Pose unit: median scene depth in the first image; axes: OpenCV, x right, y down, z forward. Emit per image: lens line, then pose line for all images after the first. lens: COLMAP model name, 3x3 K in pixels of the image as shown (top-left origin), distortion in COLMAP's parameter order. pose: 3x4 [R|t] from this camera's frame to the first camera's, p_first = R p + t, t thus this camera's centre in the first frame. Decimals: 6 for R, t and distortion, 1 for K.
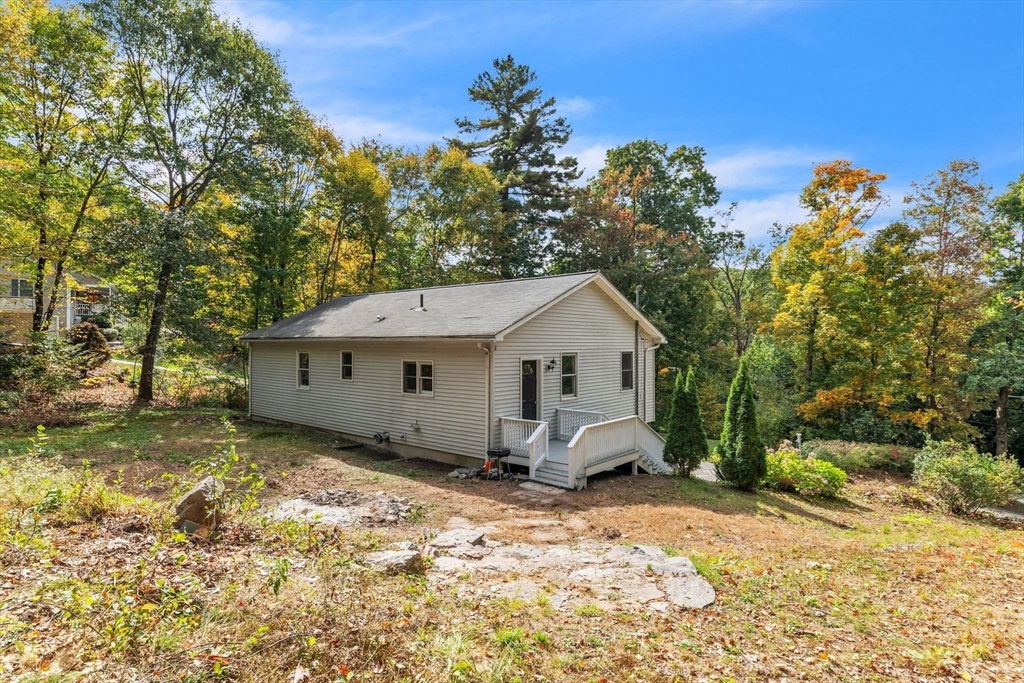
lens RADIAL K [[543.4, 0, 515.8], [0, 543.4, 338.2], [0, 0, 1]] dist [-0.005664, 0.005593]
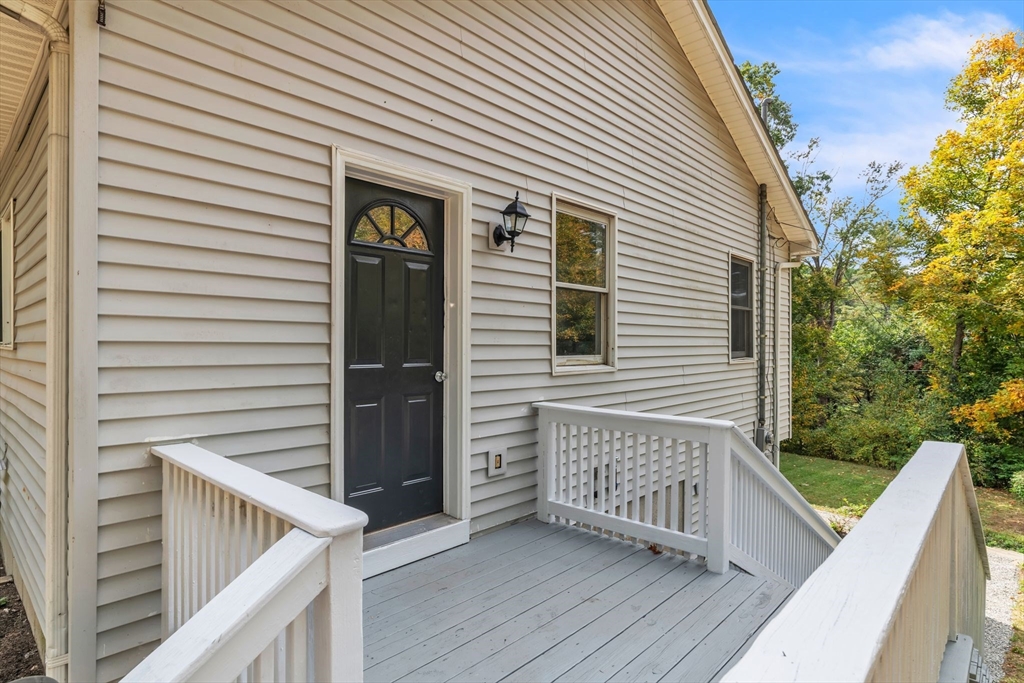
lens RADIAL K [[543.4, 0, 510.9], [0, 543.4, 344.6], [0, 0, 1]] dist [-0.005664, 0.005593]
pose [[0.998483, 0.007253, -0.054587, 0.063915], [-0.006419, 0.999860, 0.015437, 0.078600], [0.054691, -0.015063, 0.998390, 0.600361]]
